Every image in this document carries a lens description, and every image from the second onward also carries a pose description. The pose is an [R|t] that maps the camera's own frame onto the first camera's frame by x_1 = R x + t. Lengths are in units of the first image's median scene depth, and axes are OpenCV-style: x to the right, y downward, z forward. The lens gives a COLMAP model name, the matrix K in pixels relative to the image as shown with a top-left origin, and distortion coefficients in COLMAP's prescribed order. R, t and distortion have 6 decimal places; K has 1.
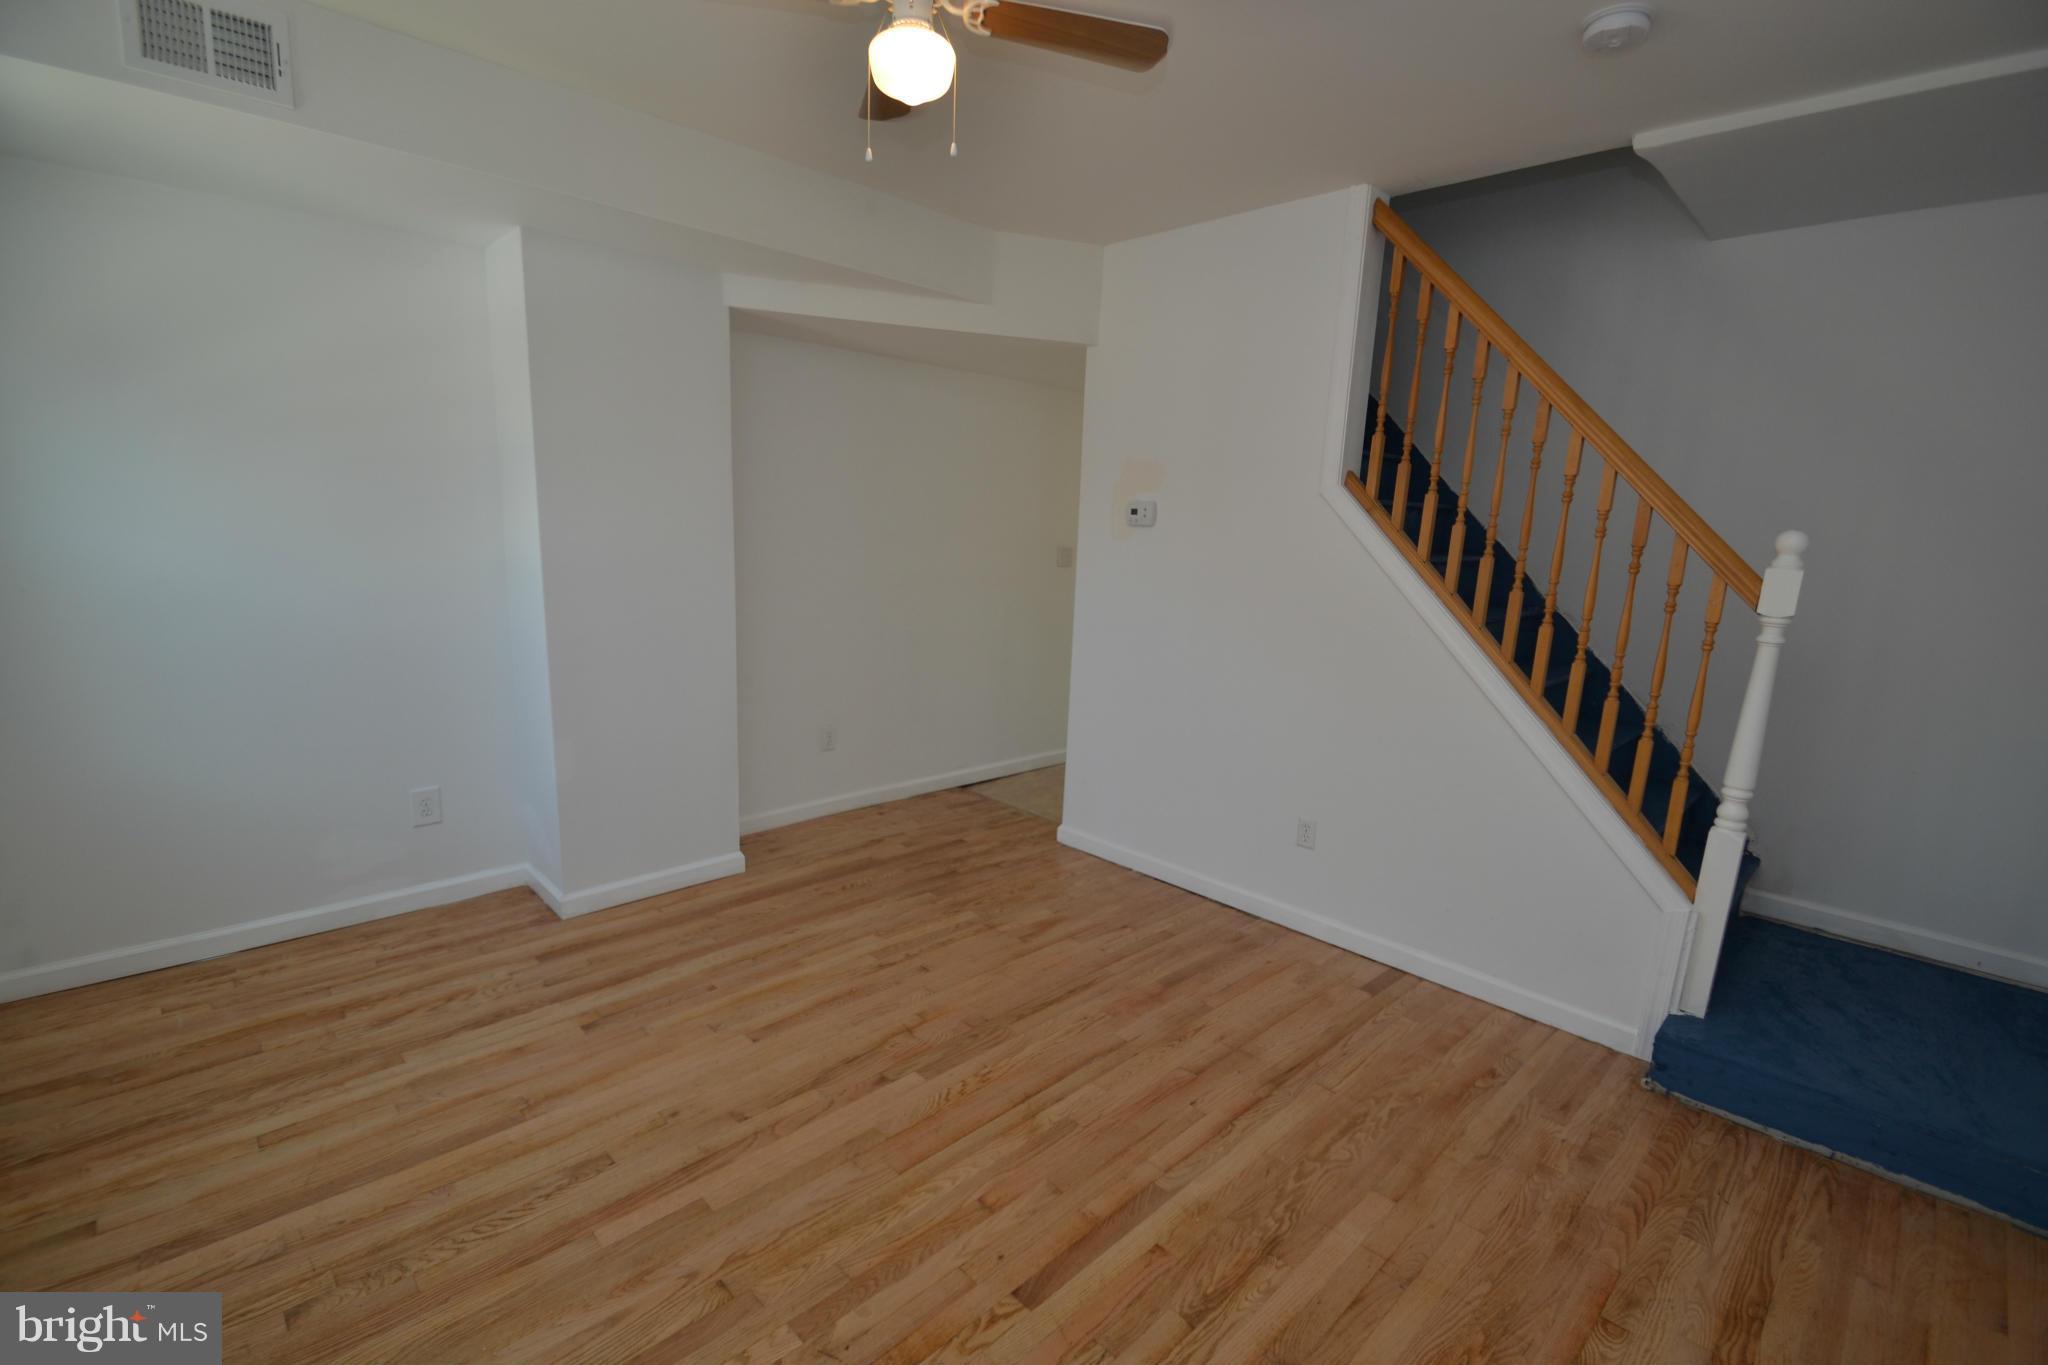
lens RADIAL K [[907.7, 0, 1013.5], [0, 907.7, 694.1], [0, 0, 1]] dist [0.016349, -0.020788]
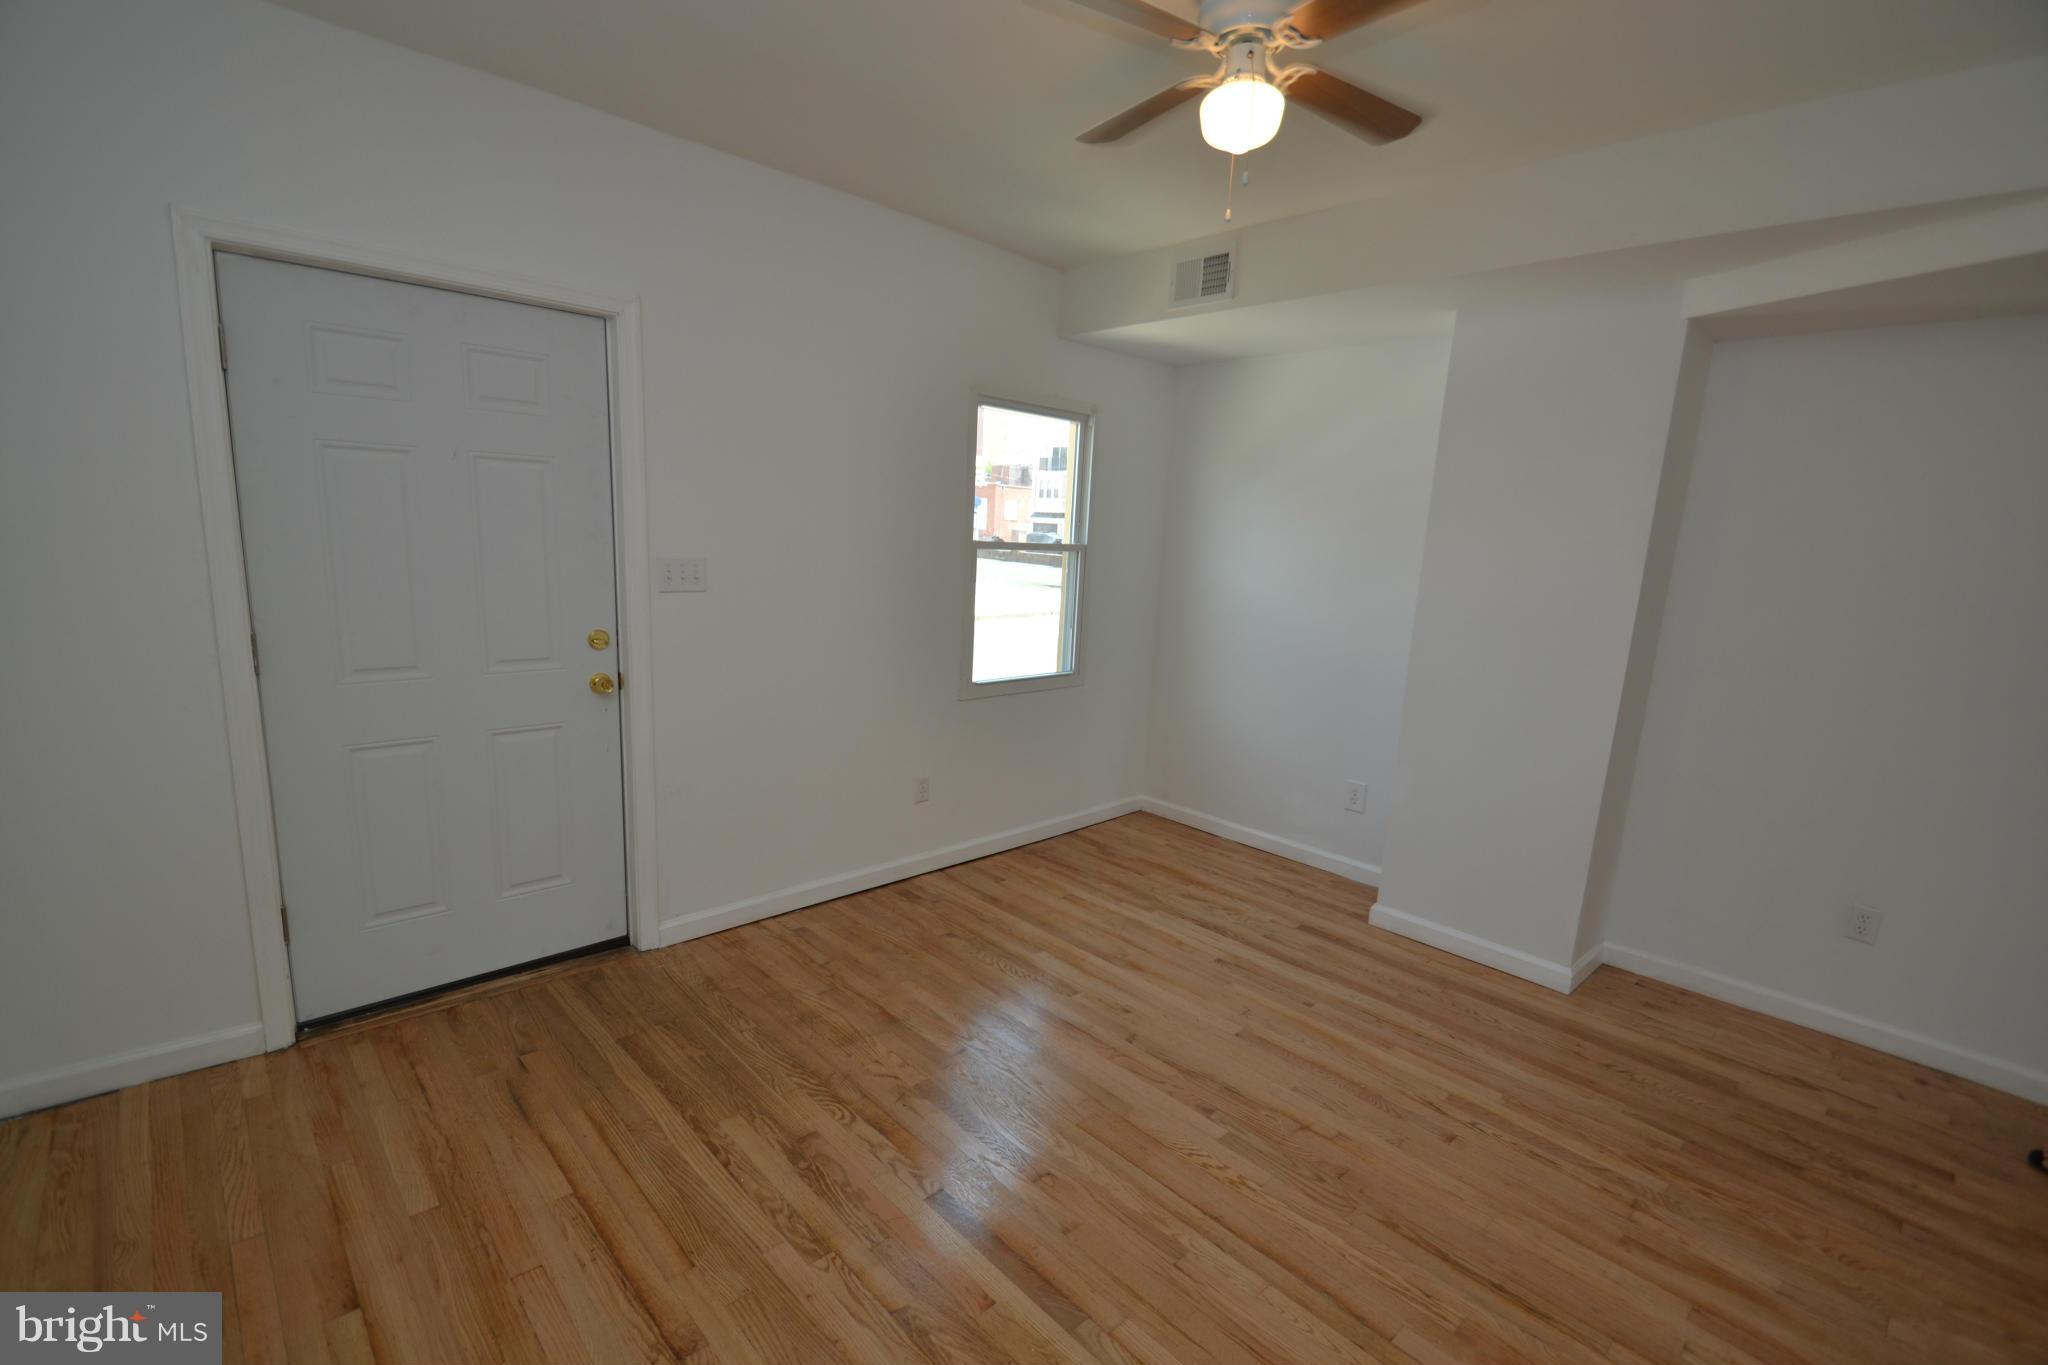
lens RADIAL K [[907.7, 0, 1013.5], [0, 907.7, 694.1], [0, 0, 1]] dist [0.016349, -0.020788]
pose [[-0.021253, 0.141061, -0.989773, 0.765937], [-0.234863, 0.961588, 0.142088, -0.103782], [0.971796, 0.235480, 0.012693, 0.661435]]
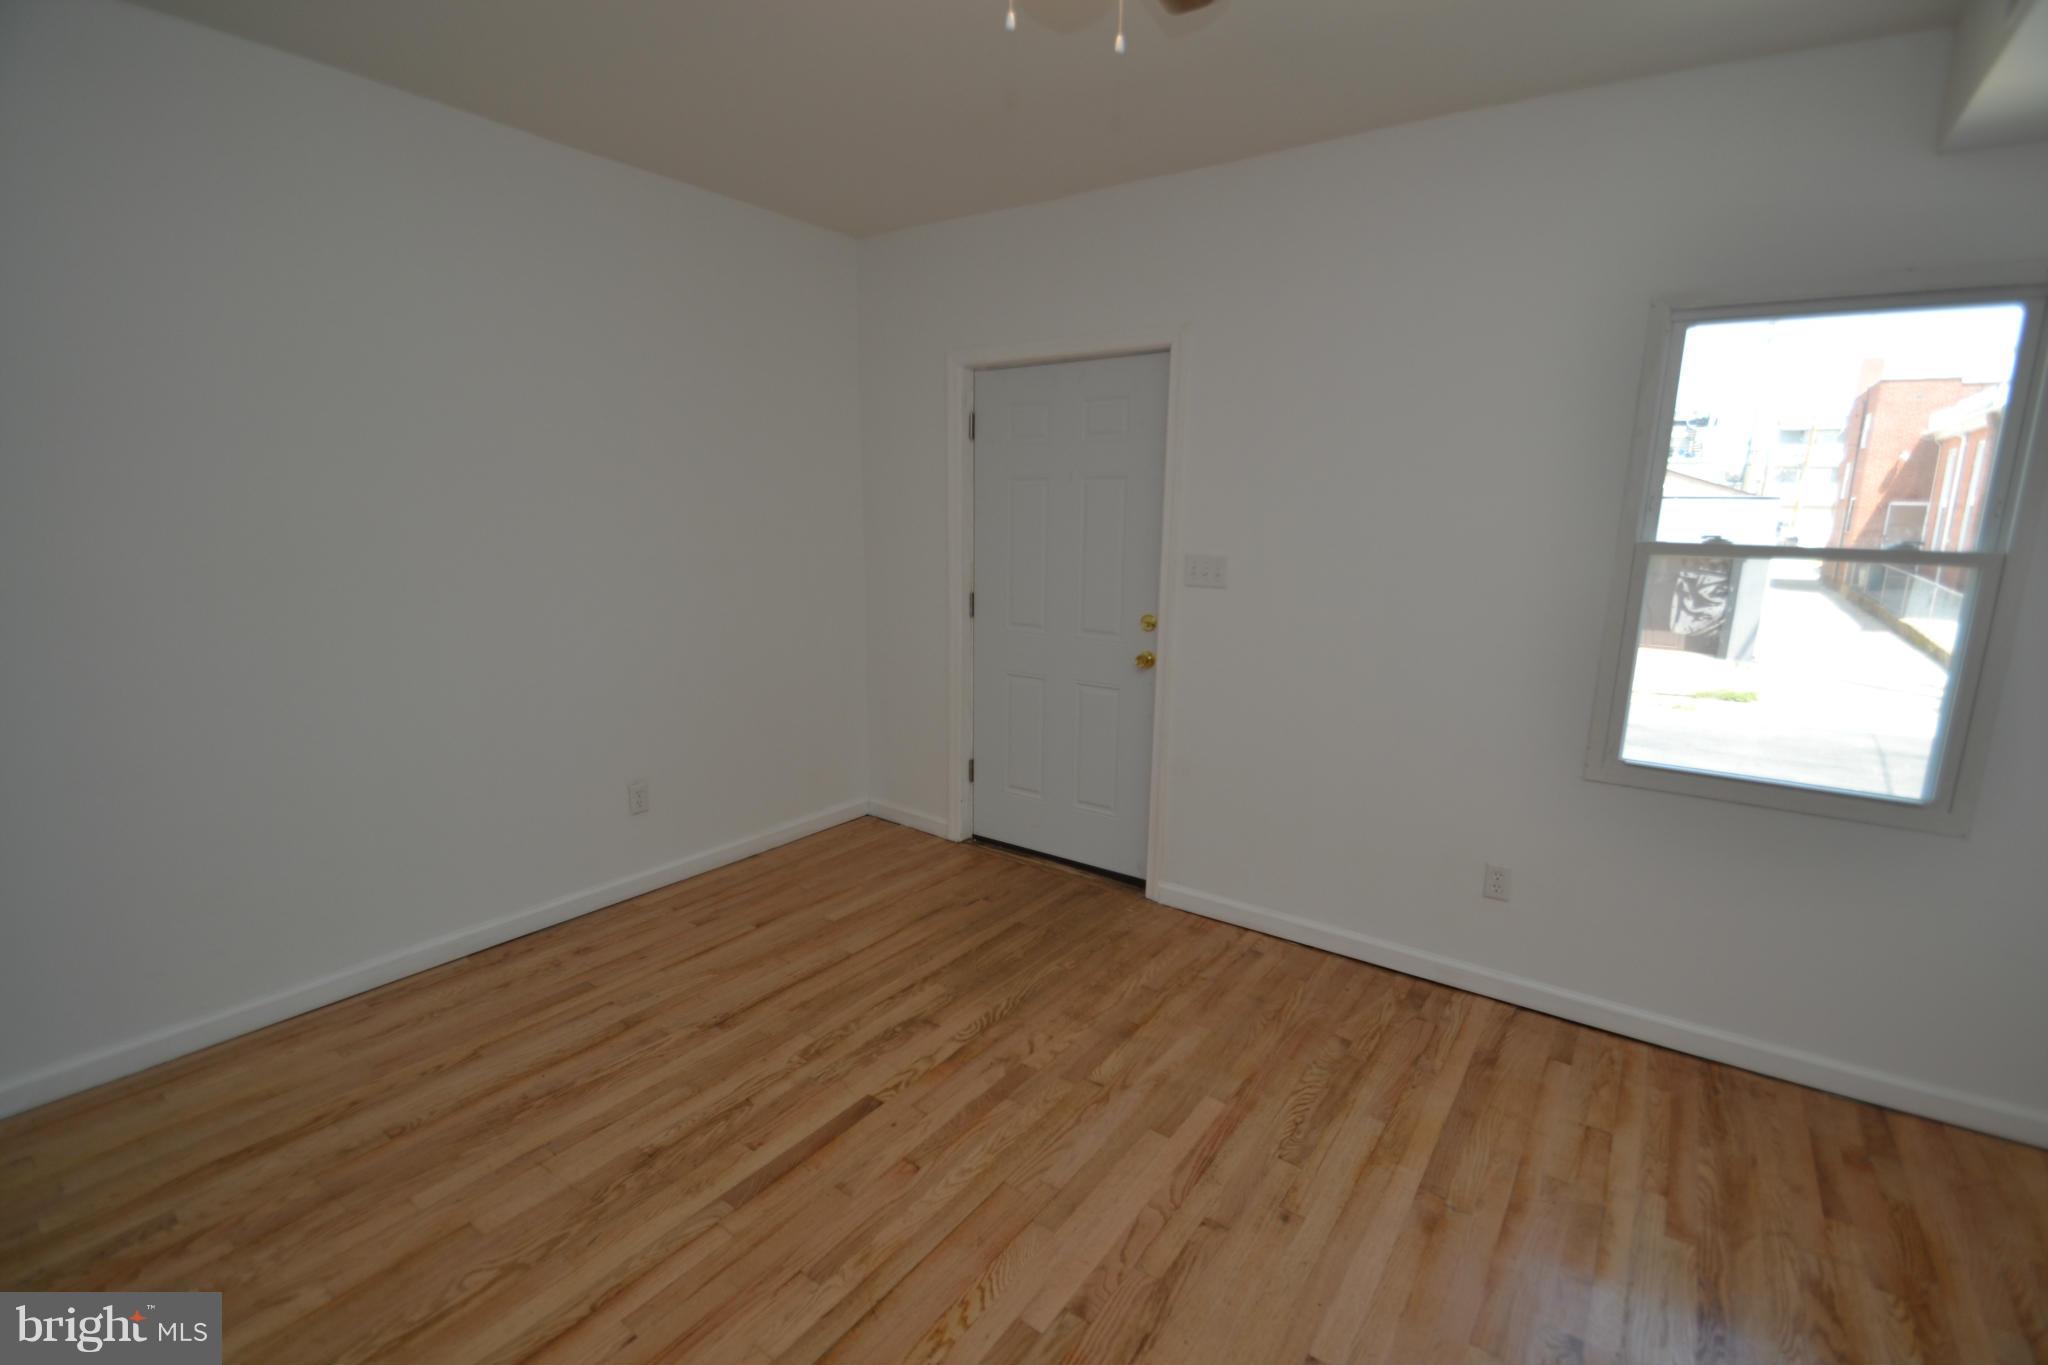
lens RADIAL K [[916.1, 0, 1007.4], [0, 916.1, 676.4], [0, 0, 1]] dist [0.018264, -0.020413]
pose [[-0.984905, -0.025364, -0.171226, 0.045737], [-0.084610, 0.933520, 0.348398, -0.275380], [0.151006, 0.357627, -0.921575, 1.446660]]
